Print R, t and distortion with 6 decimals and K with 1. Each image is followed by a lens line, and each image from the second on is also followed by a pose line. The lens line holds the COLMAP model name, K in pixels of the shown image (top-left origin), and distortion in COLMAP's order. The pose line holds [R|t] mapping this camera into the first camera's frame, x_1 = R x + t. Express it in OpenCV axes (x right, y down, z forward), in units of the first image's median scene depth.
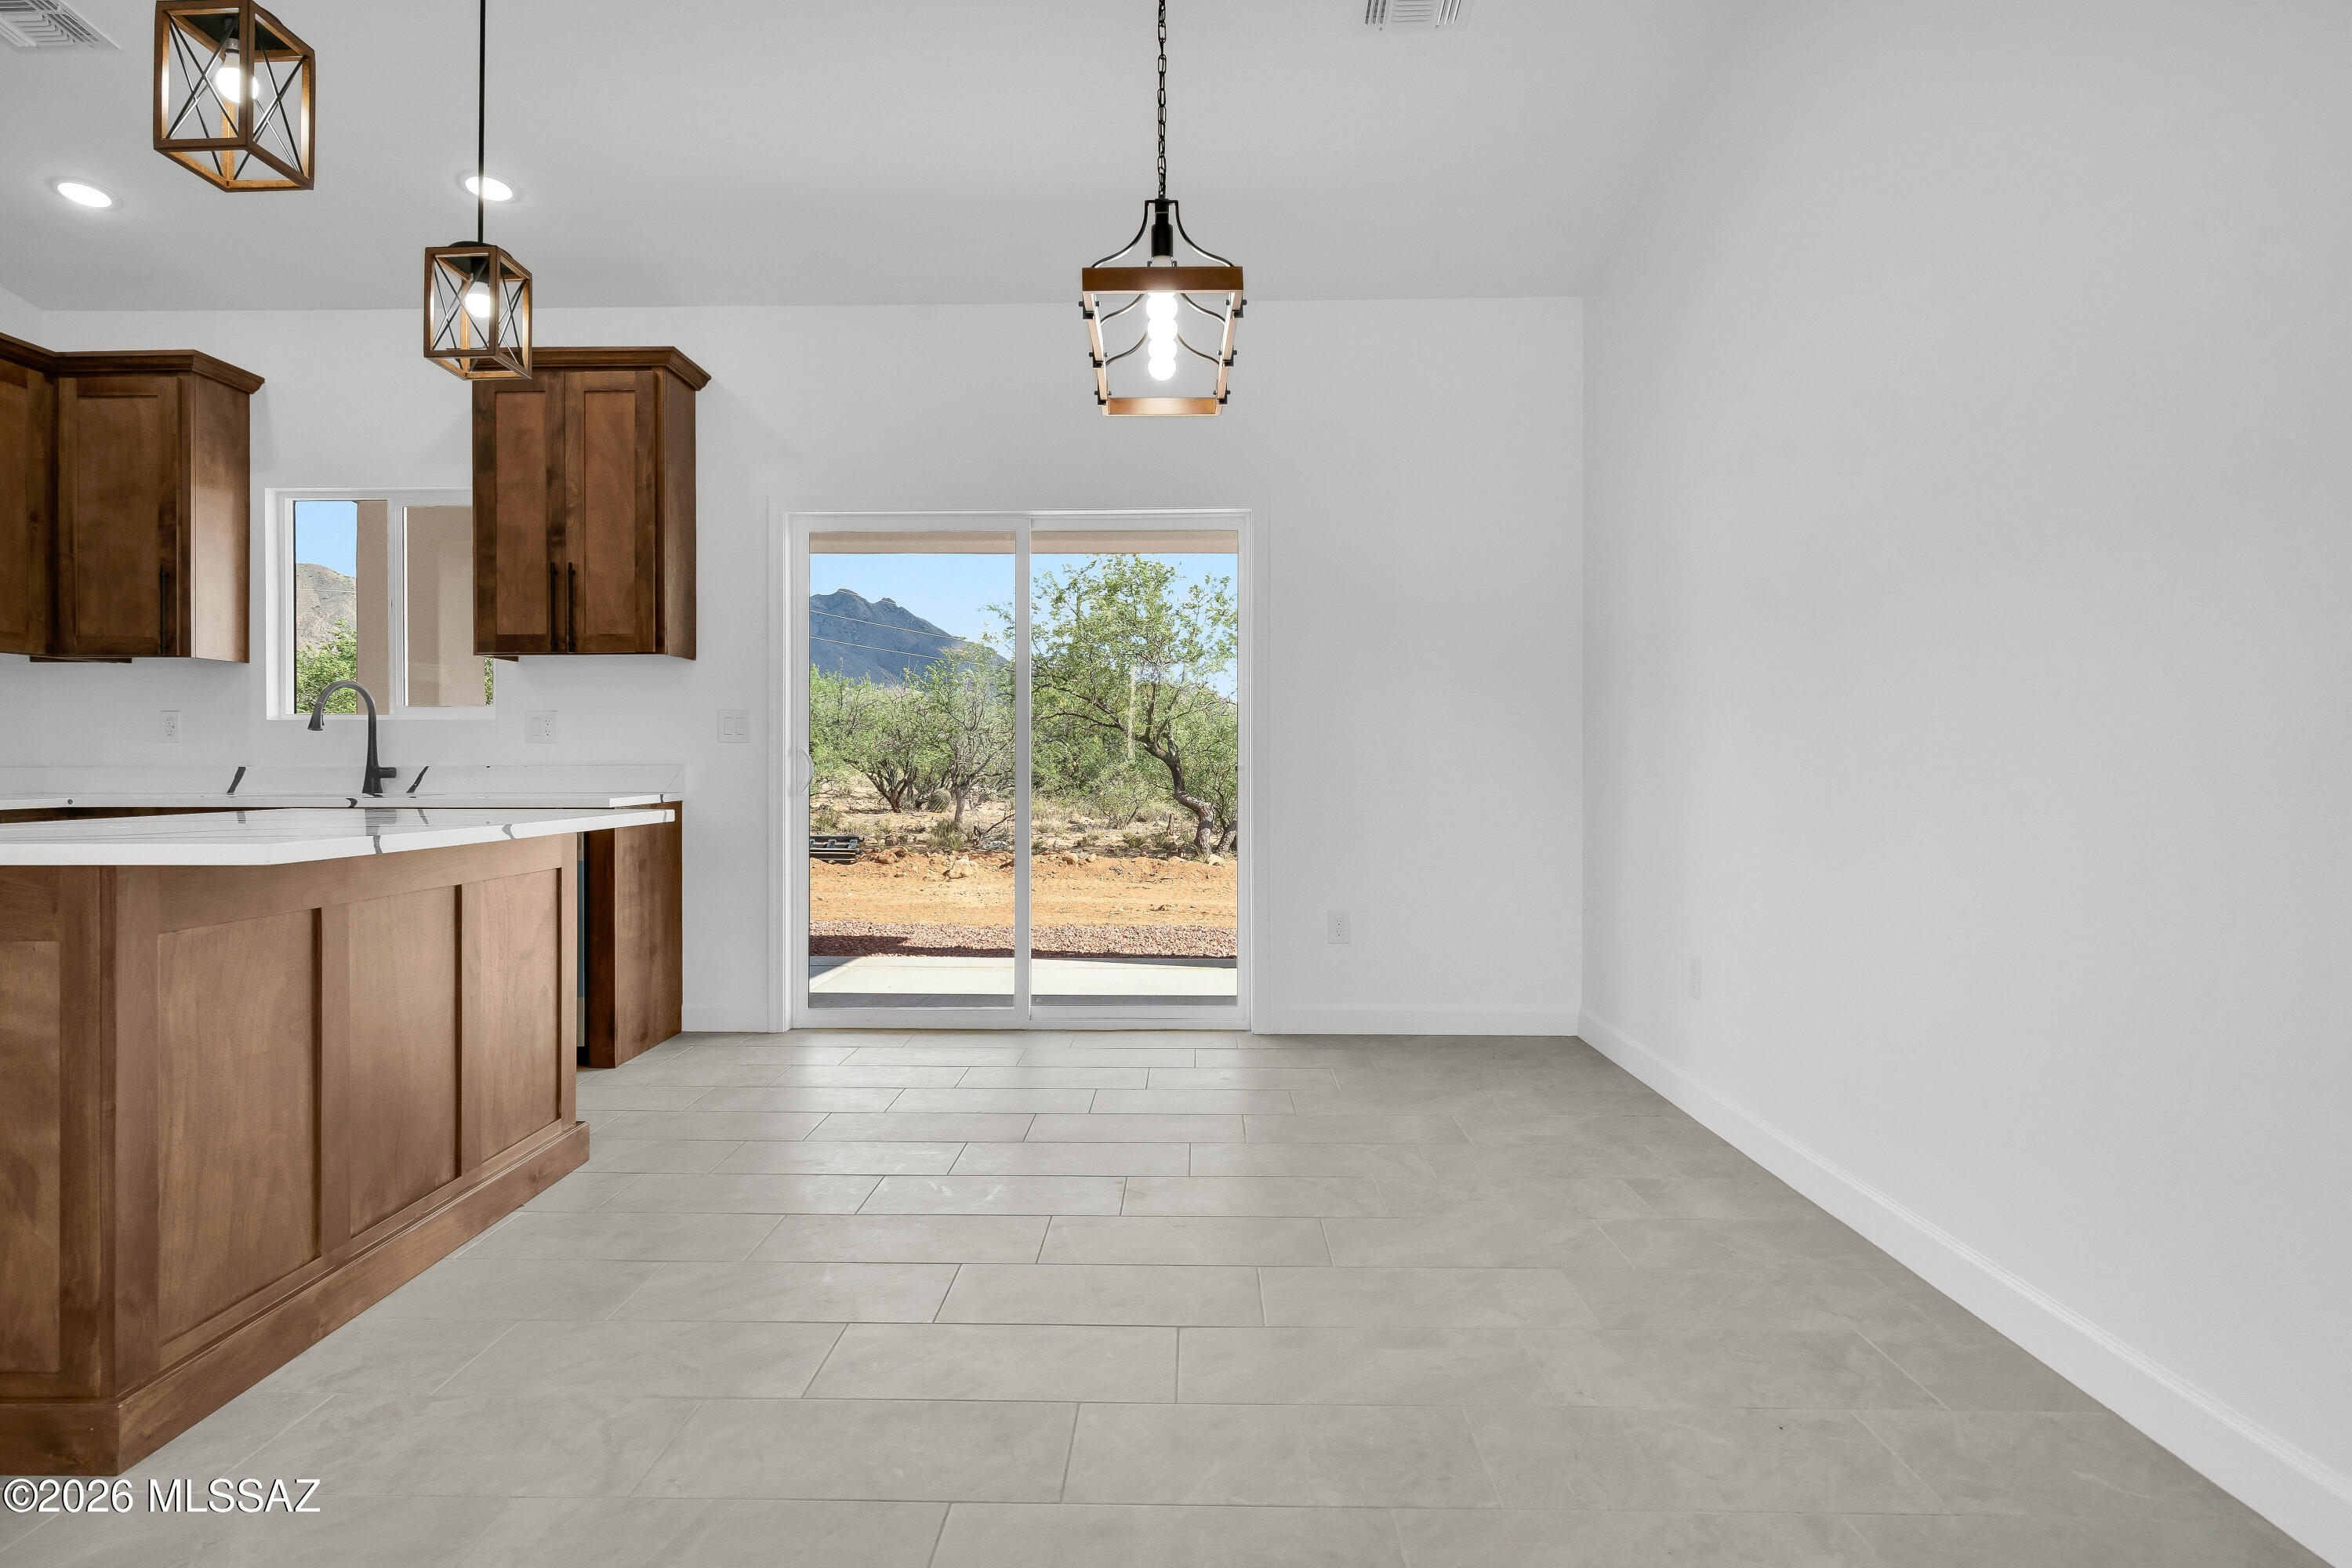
lens RADIAL K [[1359.4, 0, 1159.8], [0, 1359.4, 759.0], [0, 0, 1]] dist [0.000015, 0.000614]
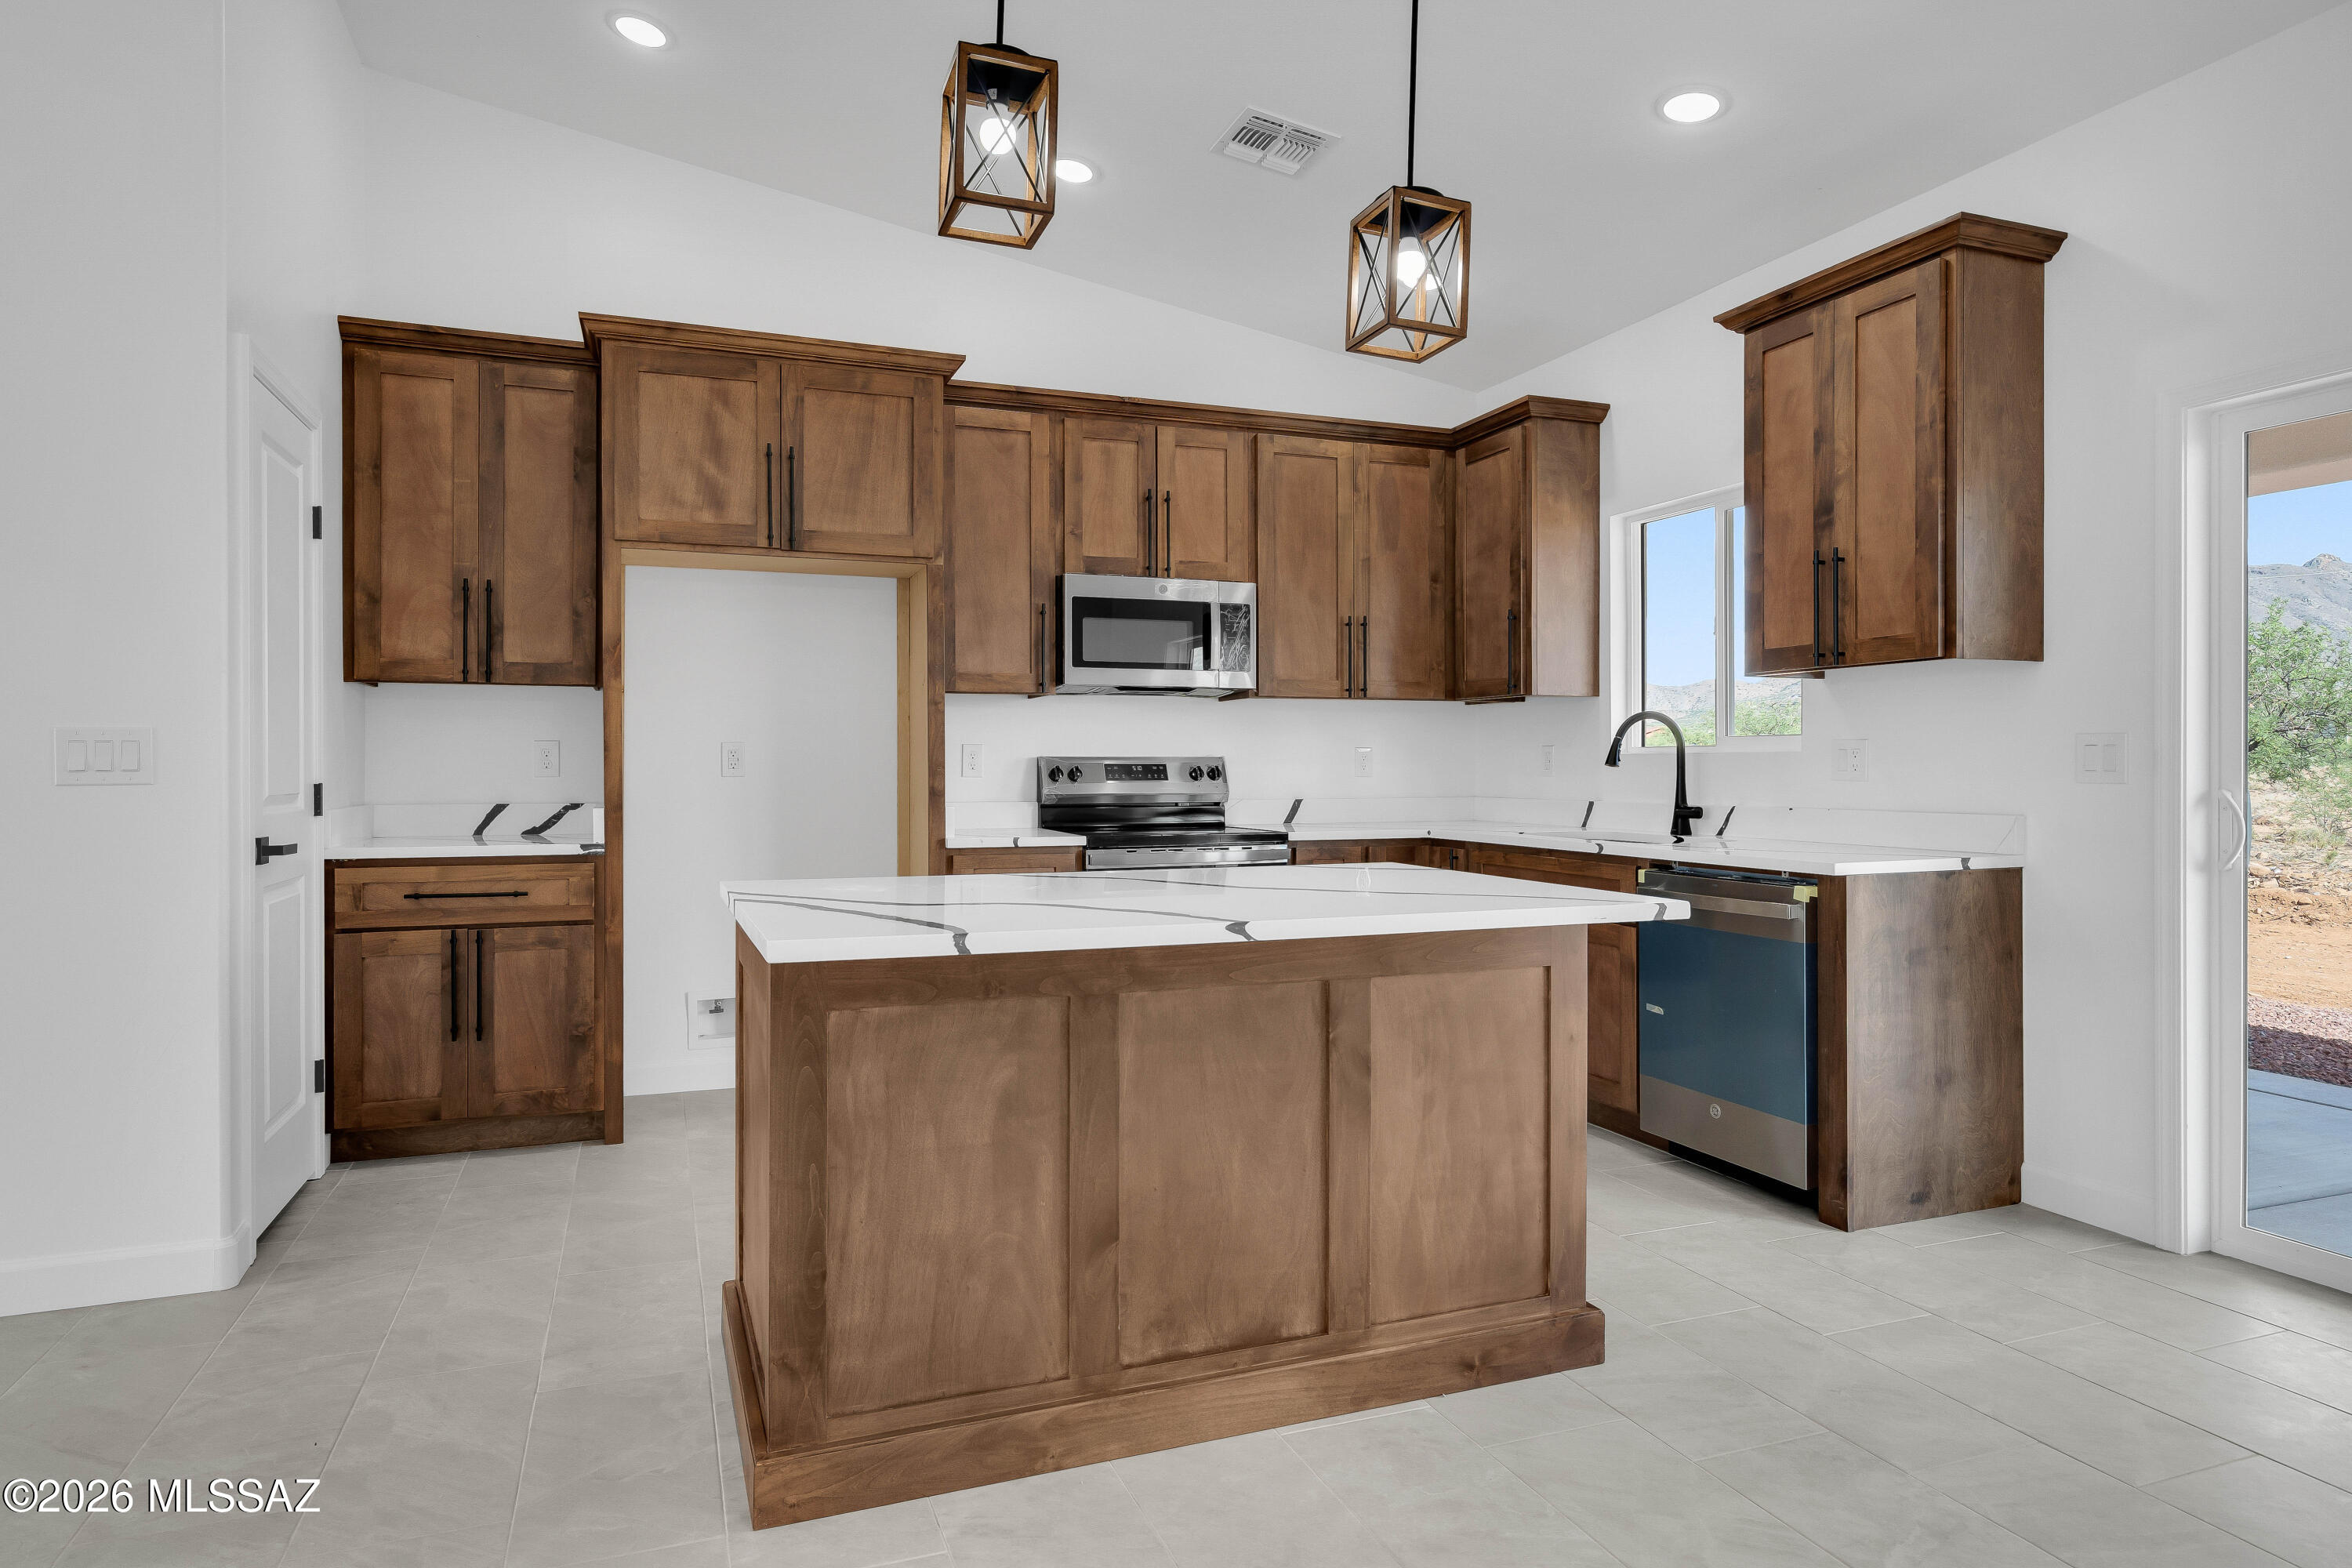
lens RADIAL K [[1341.0, 0, 1159.3], [0, 1341.0, 765.9], [0, 0, 1]] dist [0.005607, 0.002699]
pose [[0.378639, 0.000862, -0.925544, 0.120330], [0.001608, 0.999997, 0.001590, -0.023490], [0.925543, -0.002091, 0.378636, 0.358447]]
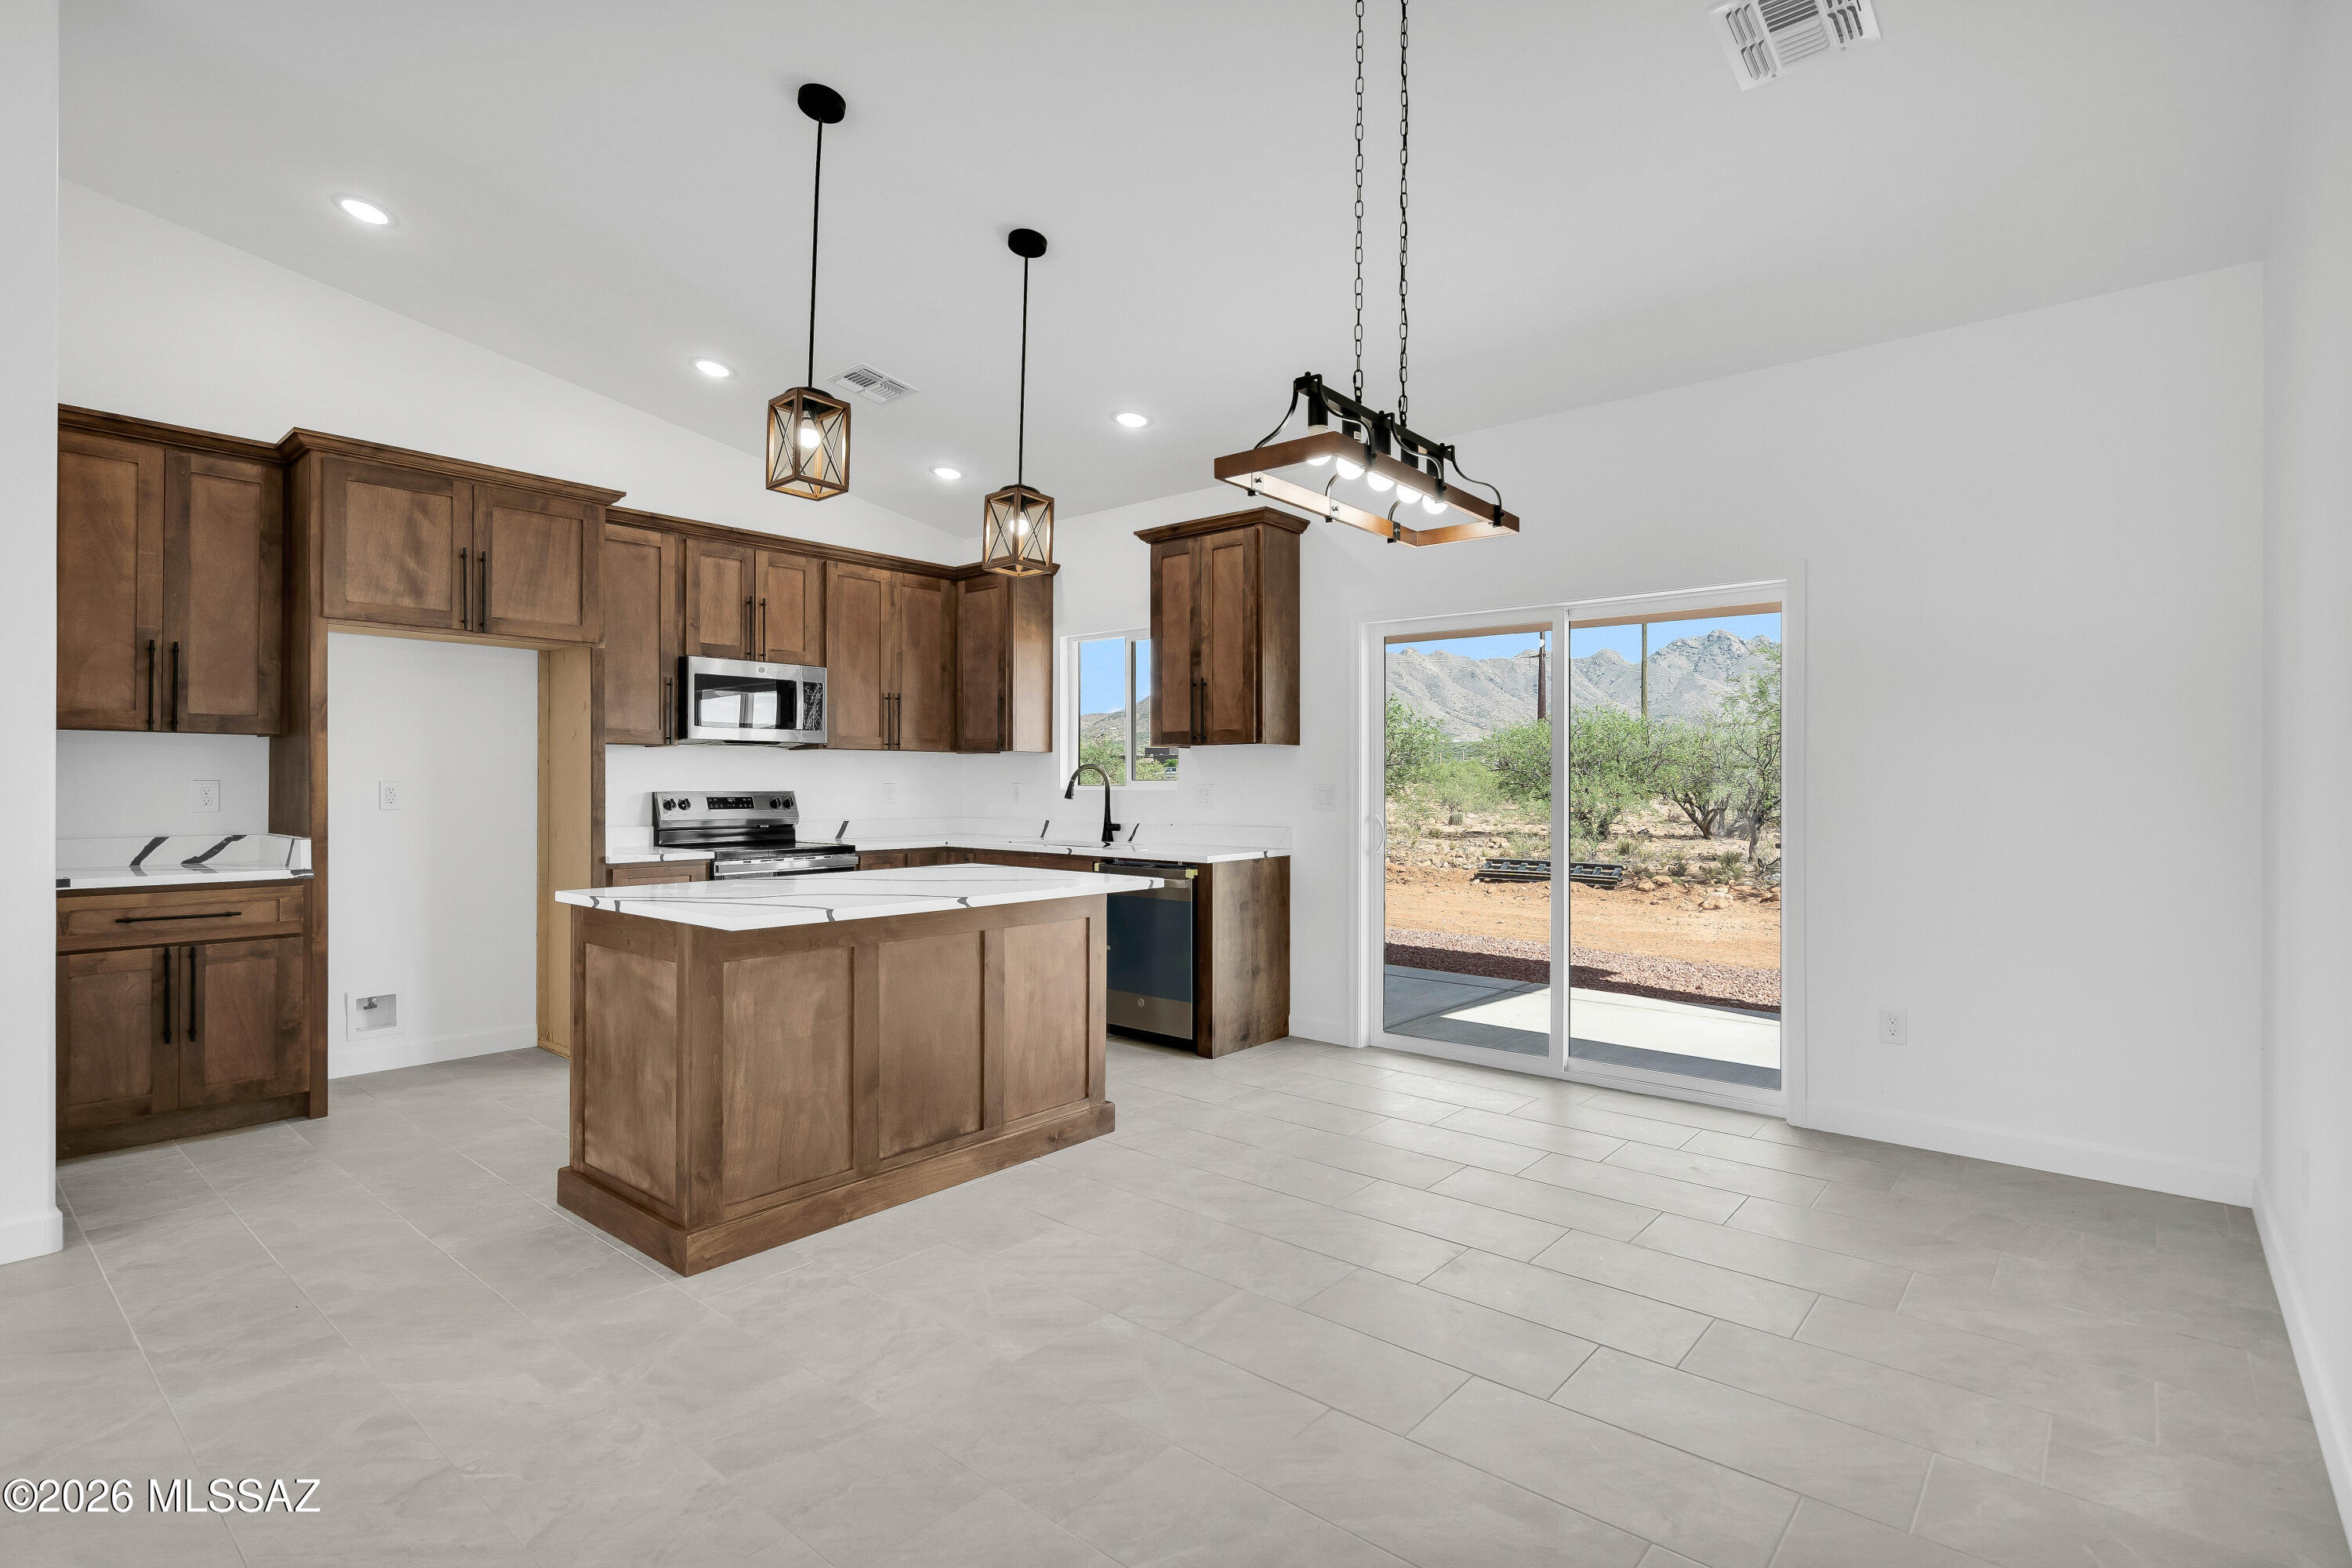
lens RADIAL K [[1124.1, 0, 1163.8], [0, 1124.1, 774.8], [0, 0, 1]] dist [-0.001911, 0.000448]
pose [[0.774015, -0.001643, -0.633166, 0.241490], [-0.002036, 0.999985, -0.005084, -0.041608], [0.633165, 0.005224, 0.774000, 0.110782]]
